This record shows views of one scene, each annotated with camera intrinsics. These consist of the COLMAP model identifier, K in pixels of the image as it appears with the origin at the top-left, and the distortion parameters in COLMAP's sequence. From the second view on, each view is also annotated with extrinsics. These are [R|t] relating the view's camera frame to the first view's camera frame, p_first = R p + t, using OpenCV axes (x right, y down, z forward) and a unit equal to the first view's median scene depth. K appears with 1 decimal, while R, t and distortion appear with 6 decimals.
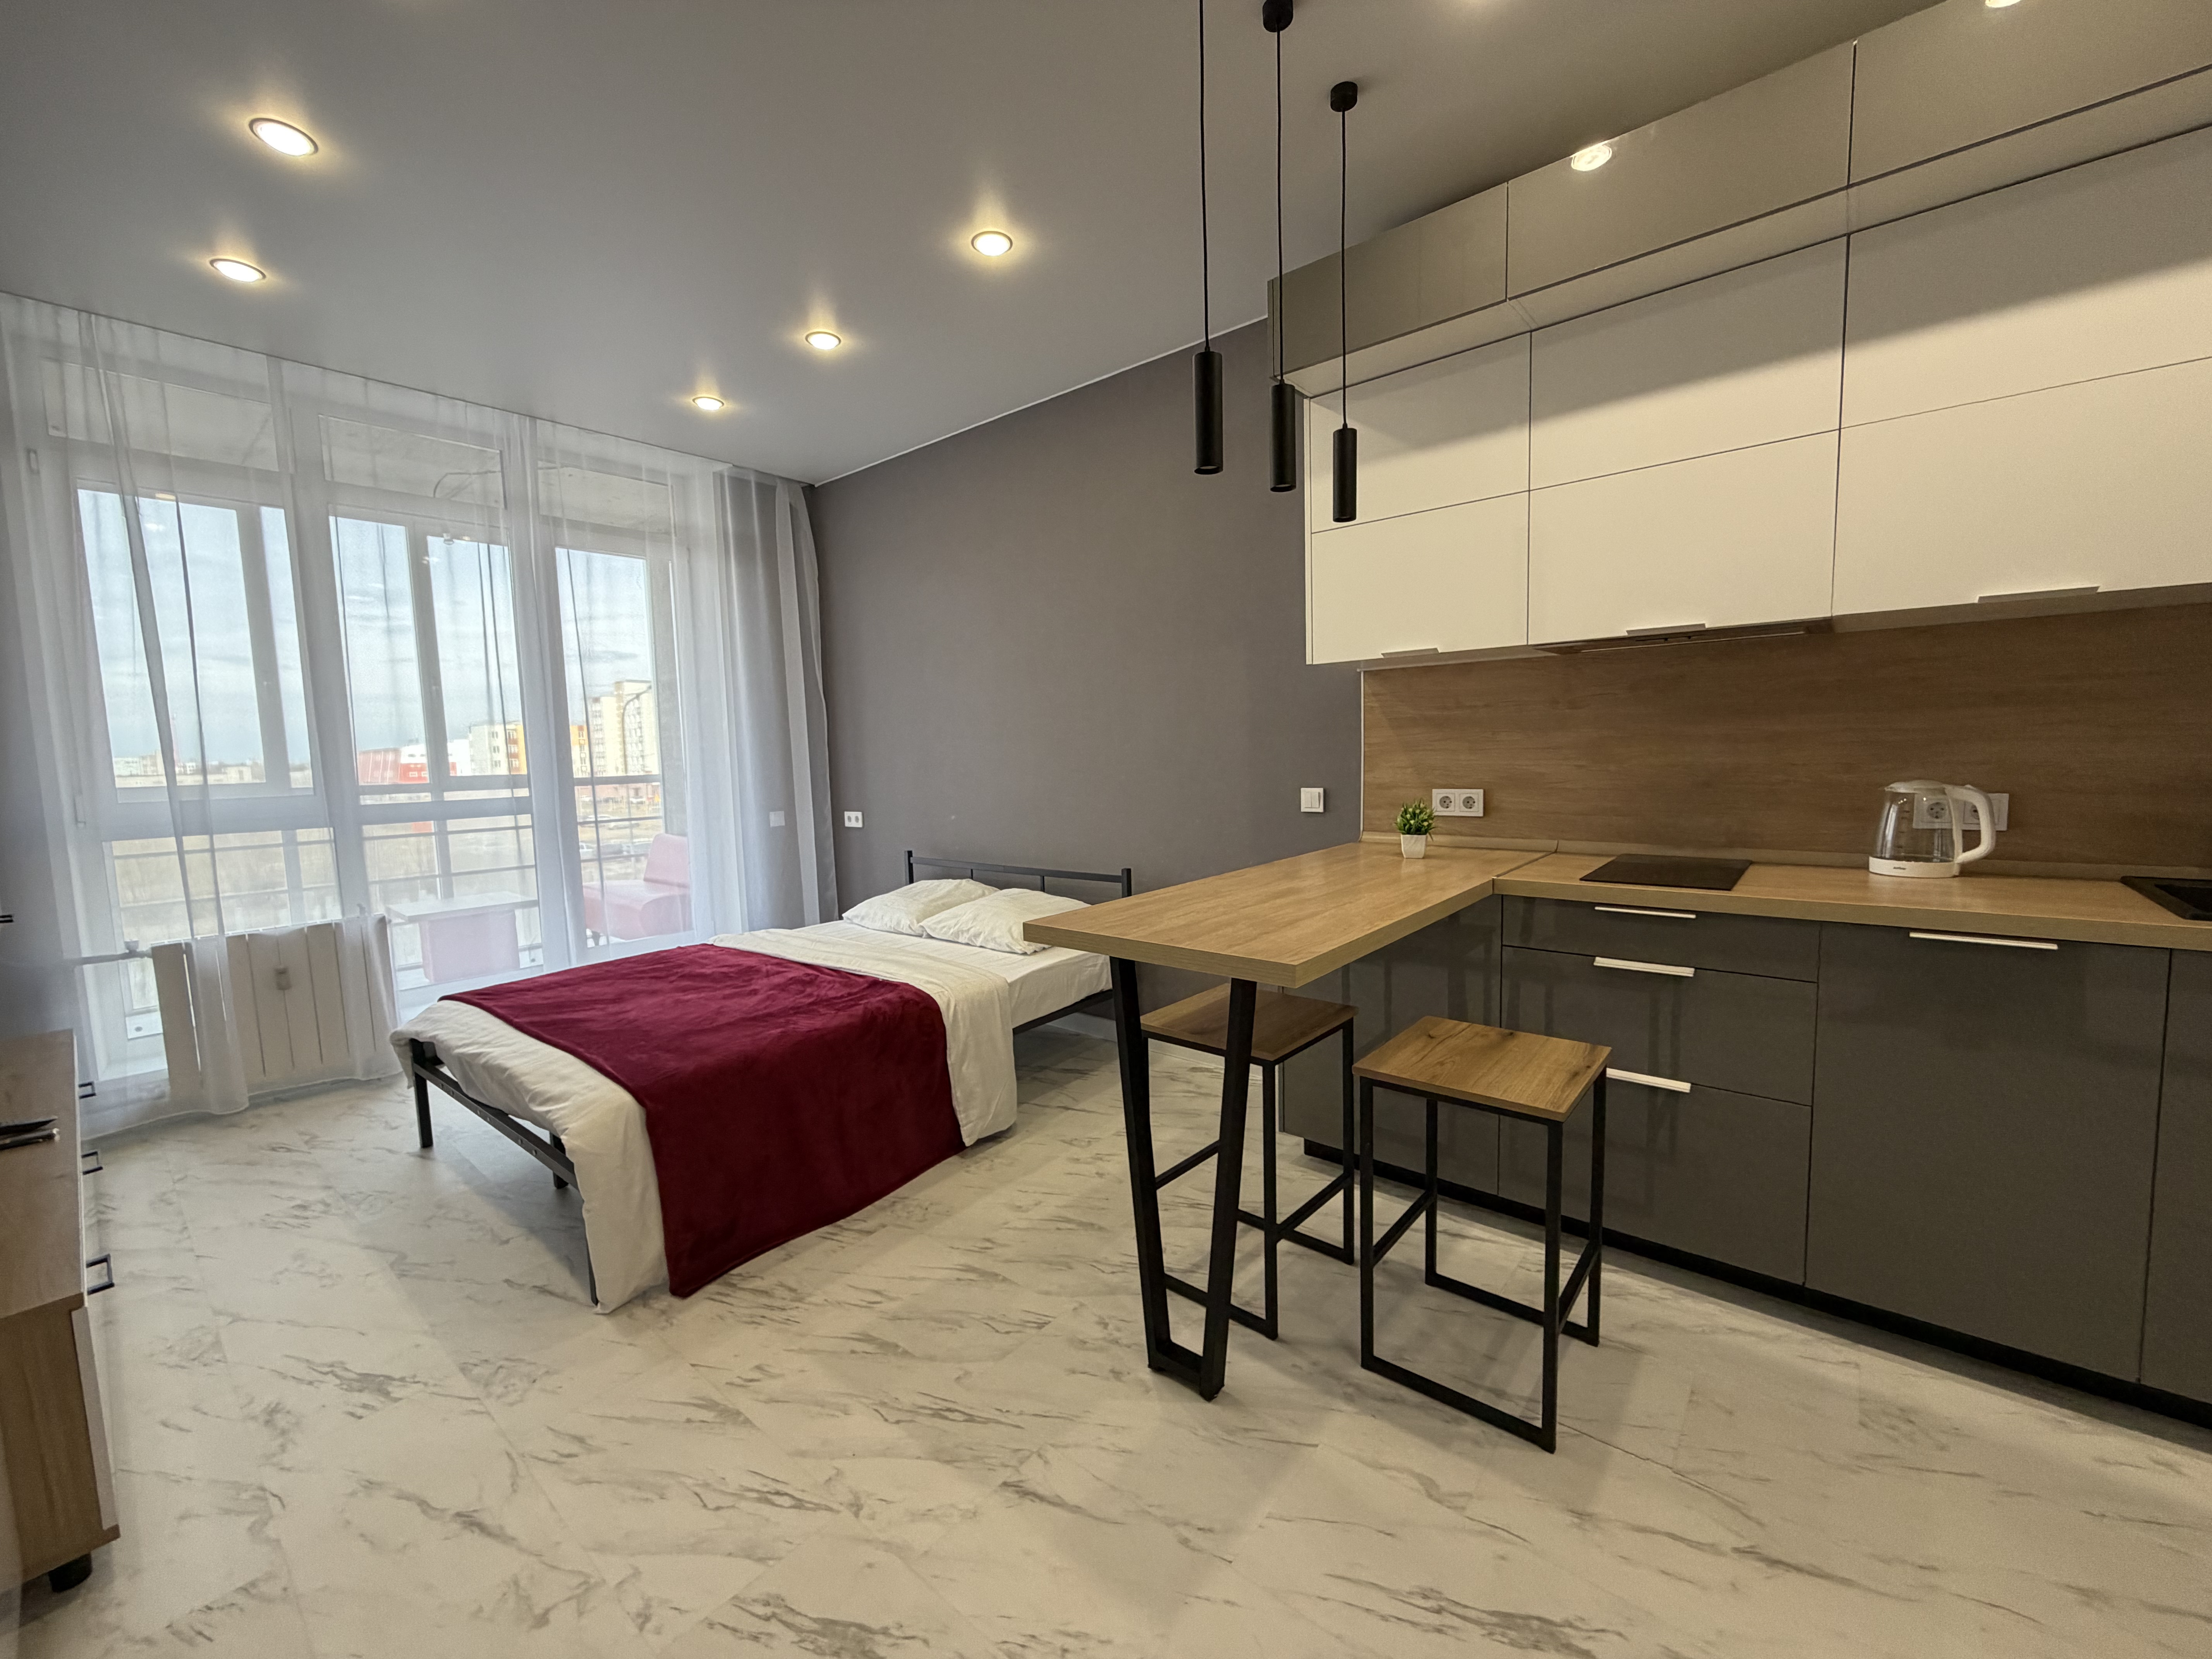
lens RADIAL K [[884.8, 0, 1102.4], [0, 884.8, 827.3], [0, 0, 1]] dist [0.000457, -0.000158]
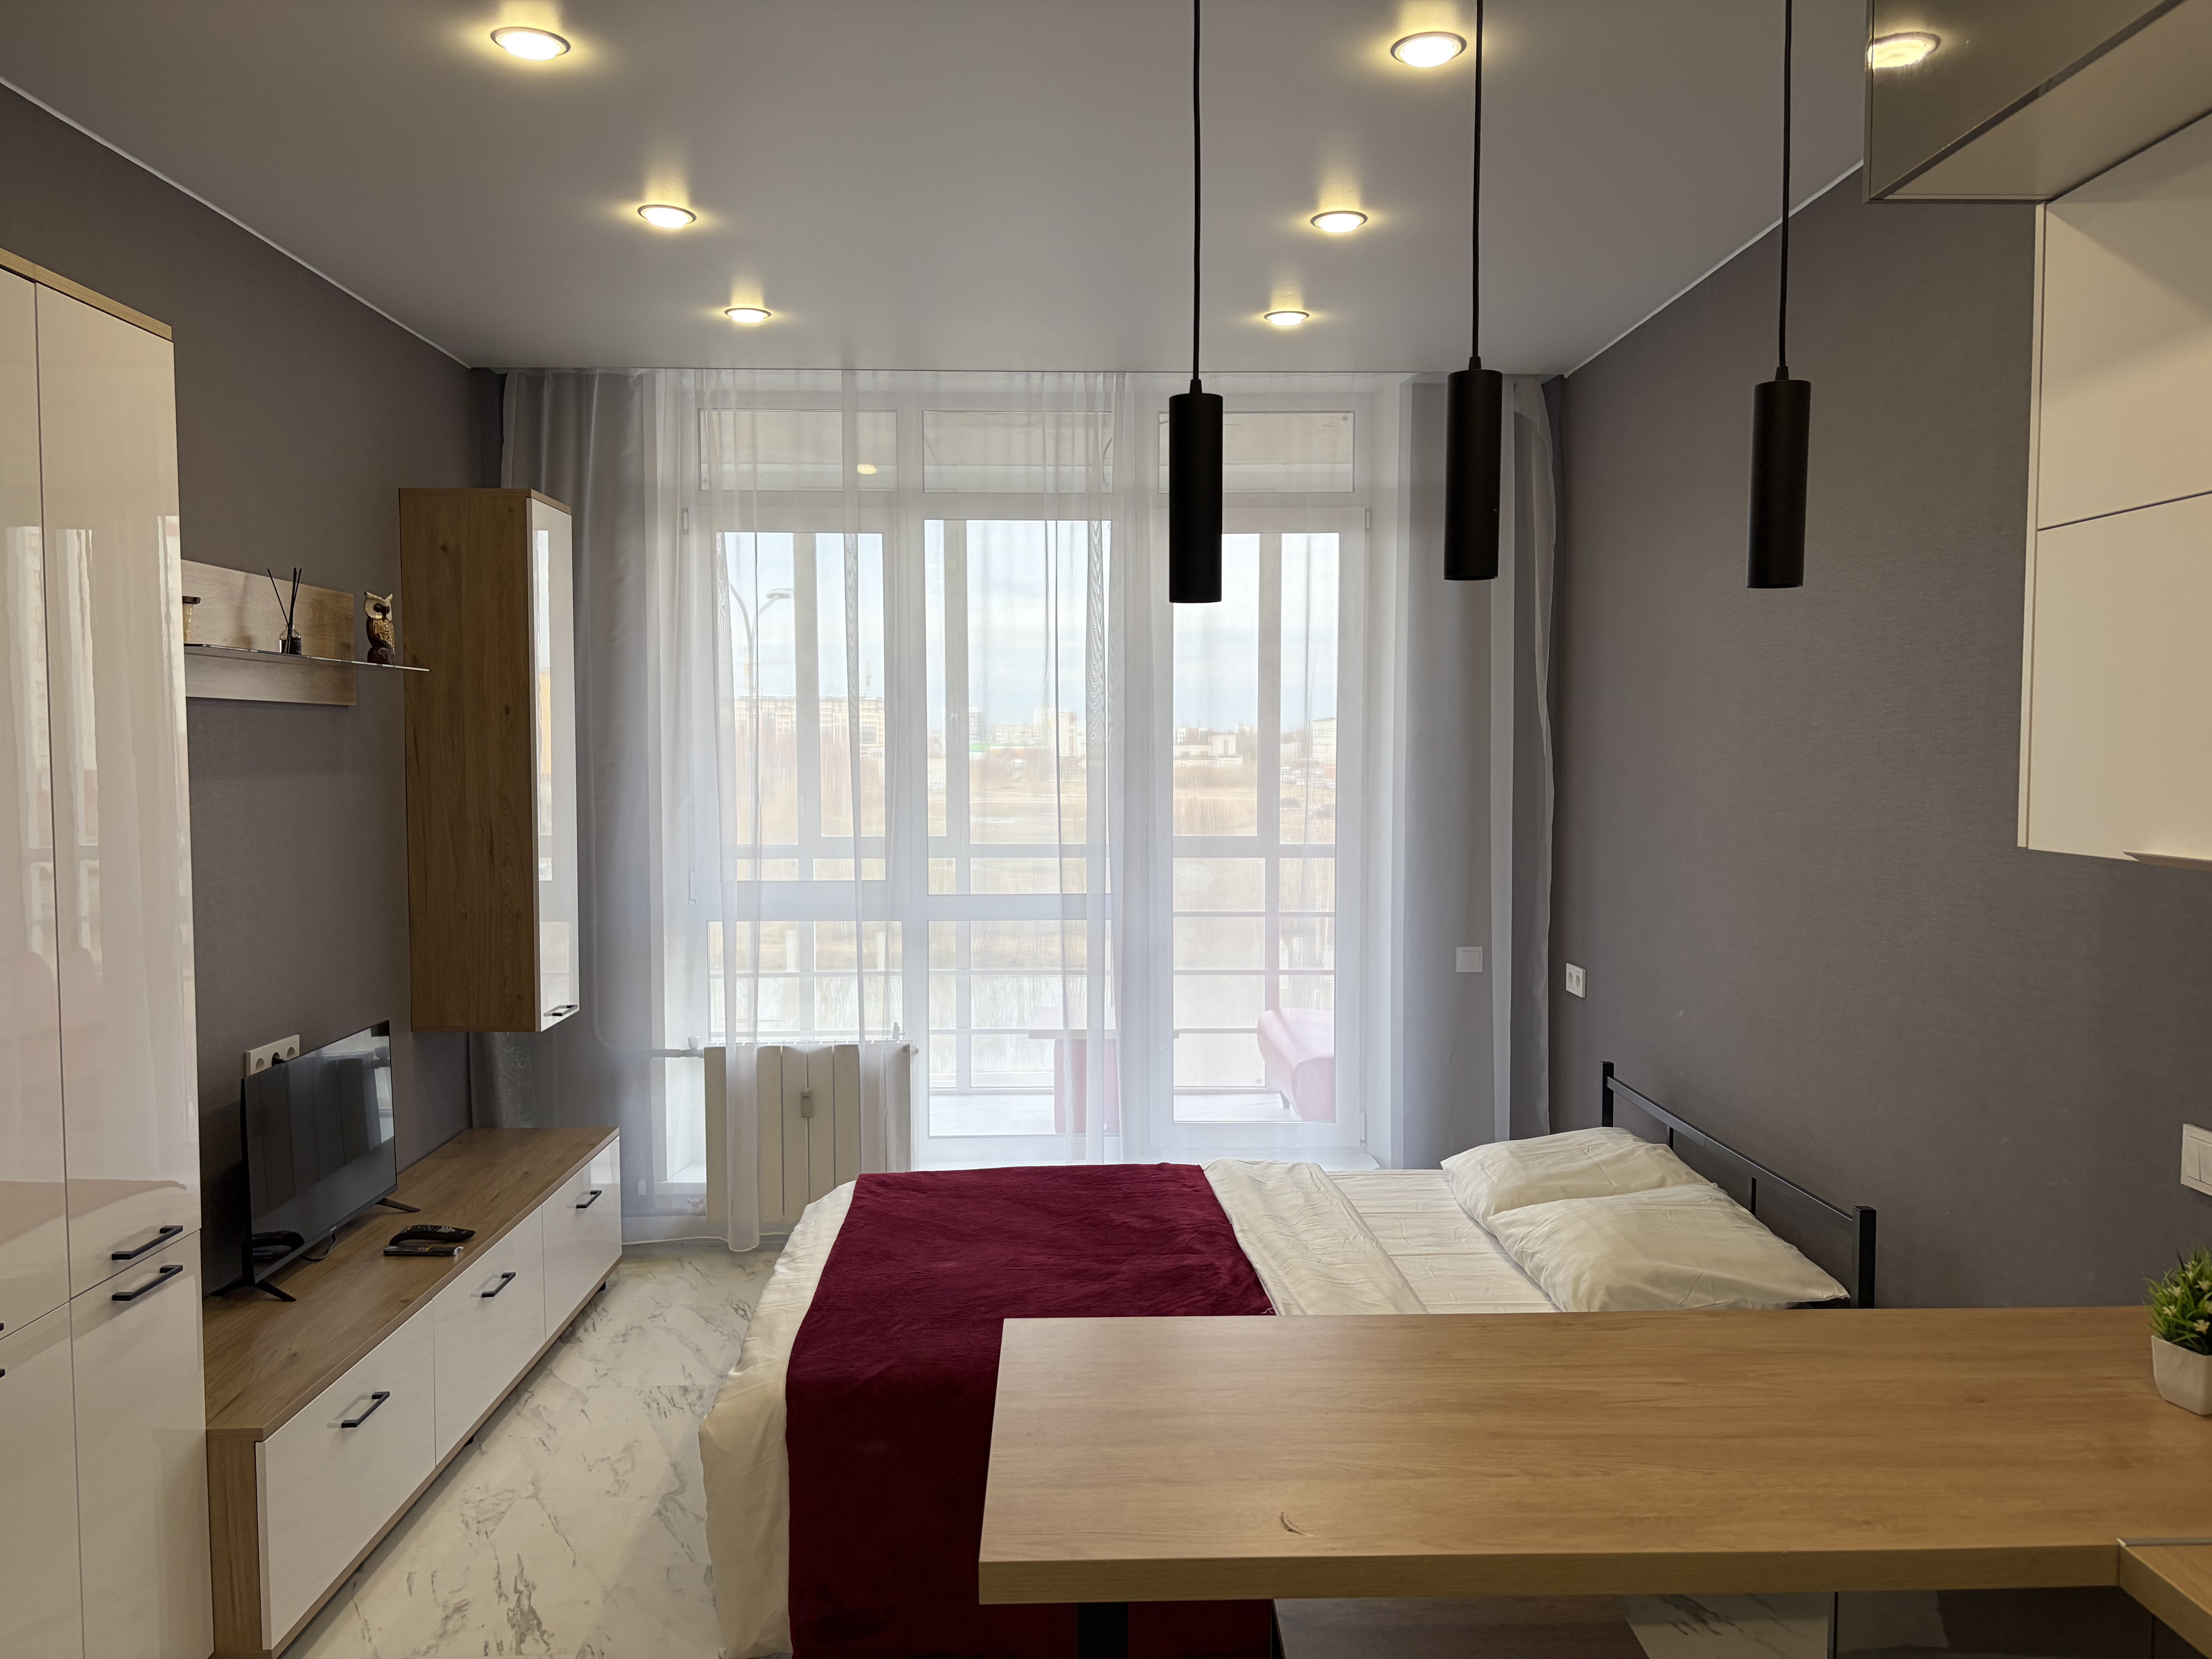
lens RADIAL K [[1670.3, 0, 1108.3], [0, 1670.3, 834.9], [0, 0, 1]] dist [0.051211, -0.054193]
pose [[0.663705, 0.069540, -0.744755, 0.579297], [-0.084855, 0.996241, 0.017402, -0.182907], [0.743166, 0.051647, 0.667111, 0.187100]]
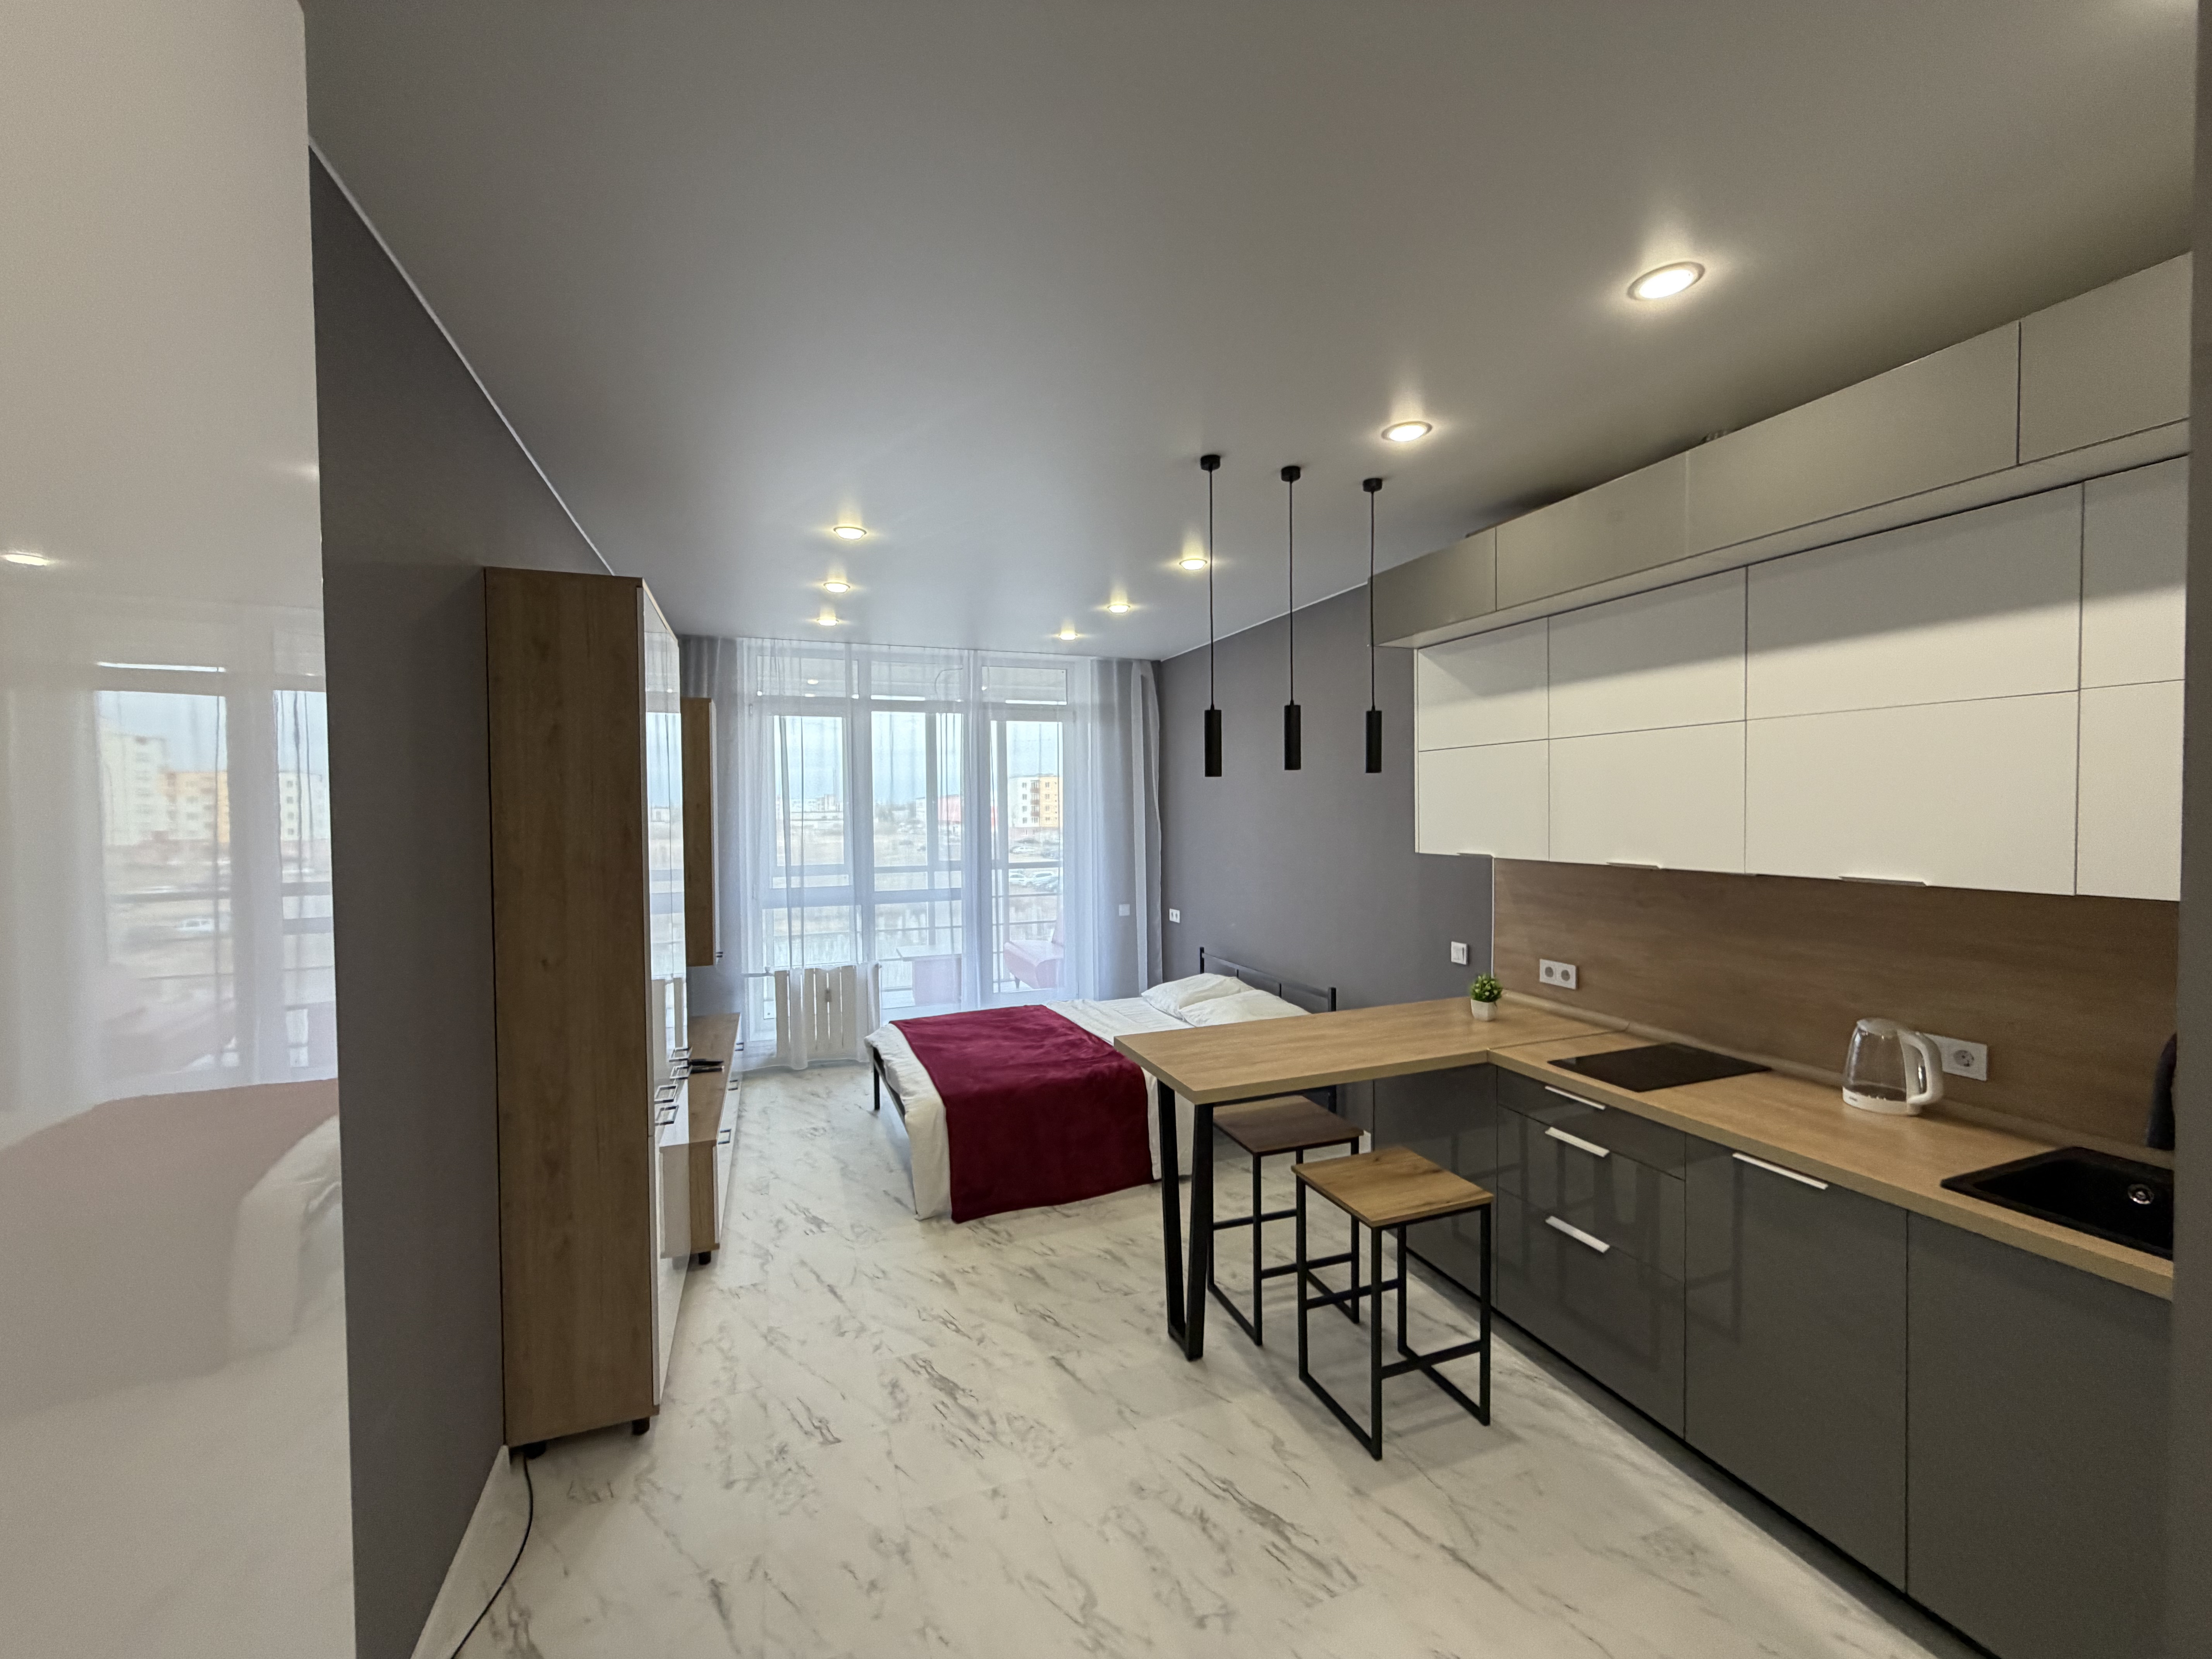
lens RADIAL K [[884.8, 0, 1102.5], [0, 884.8, 827.5], [0, 0, 1]] dist [0.000457, -0.000158]
pose [[0.871097, 0.030191, -0.490181, 0.502329], [-0.057735, 0.997483, -0.041164, -0.154659], [0.487705, 0.064158, 0.870648, -0.348981]]
